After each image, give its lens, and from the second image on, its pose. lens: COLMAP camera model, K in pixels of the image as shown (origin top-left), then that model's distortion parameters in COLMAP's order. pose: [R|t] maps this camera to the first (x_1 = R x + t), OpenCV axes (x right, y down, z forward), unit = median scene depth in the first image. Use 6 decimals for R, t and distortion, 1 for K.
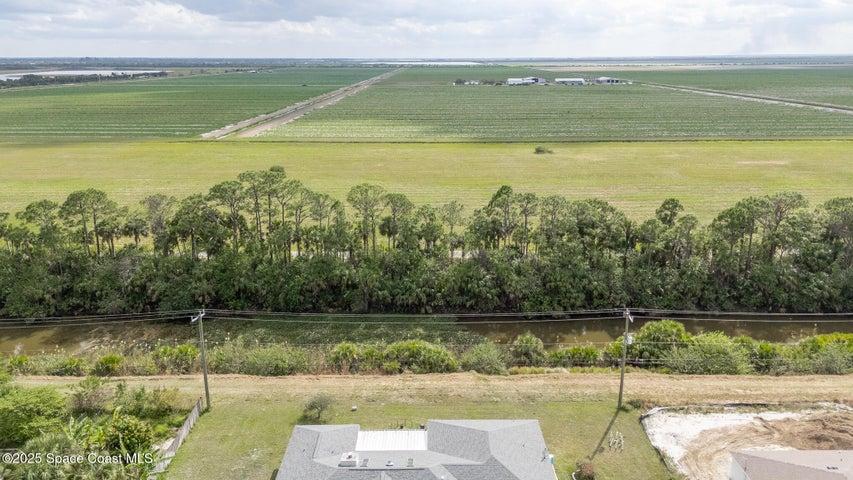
lens RADIAL K [[620.0, 0, 427.8], [0, 620.0, 242.9], [0, 0, 1]] dist [0.065727, -0.055920]
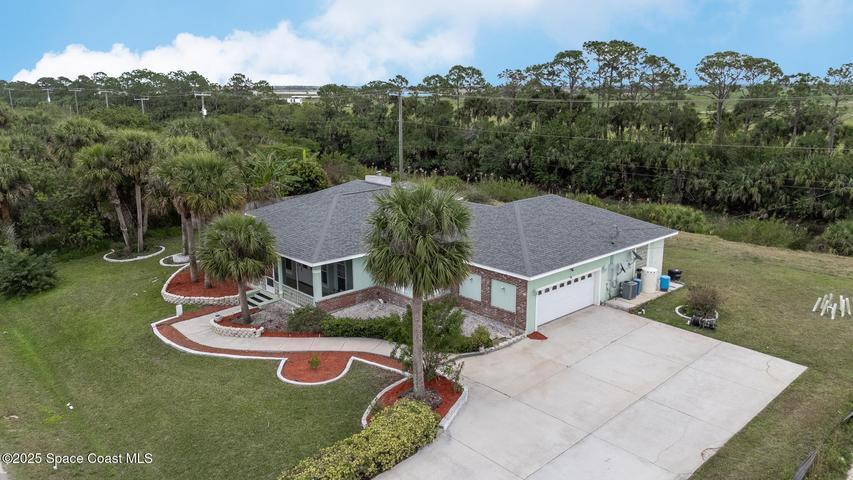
lens RADIAL K [[620.0, 0, 432.5], [0, 620.0, 238.6], [0, 0, 1]] dist [0.065727, -0.055920]
pose [[0.682078, 0.174623, -0.710124, 0.334360], [-0.203359, 0.978061, 0.045182, 0.231116], [0.702435, 0.113592, 0.702625, 0.292321]]
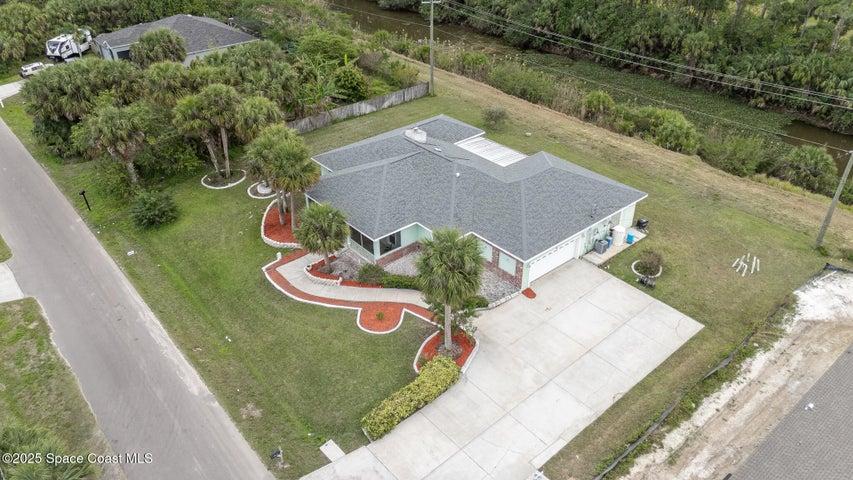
lens RADIAL K [[620.0, 0, 434.9], [0, 620.0, 233.1], [0, 0, 1]] dist [0.065727, -0.055920]
pose [[0.654105, 0.405831, -0.638317, 0.393260], [-0.207856, 0.907834, 0.364188, 0.068653], [0.727285, -0.105539, 0.678173, 0.184571]]
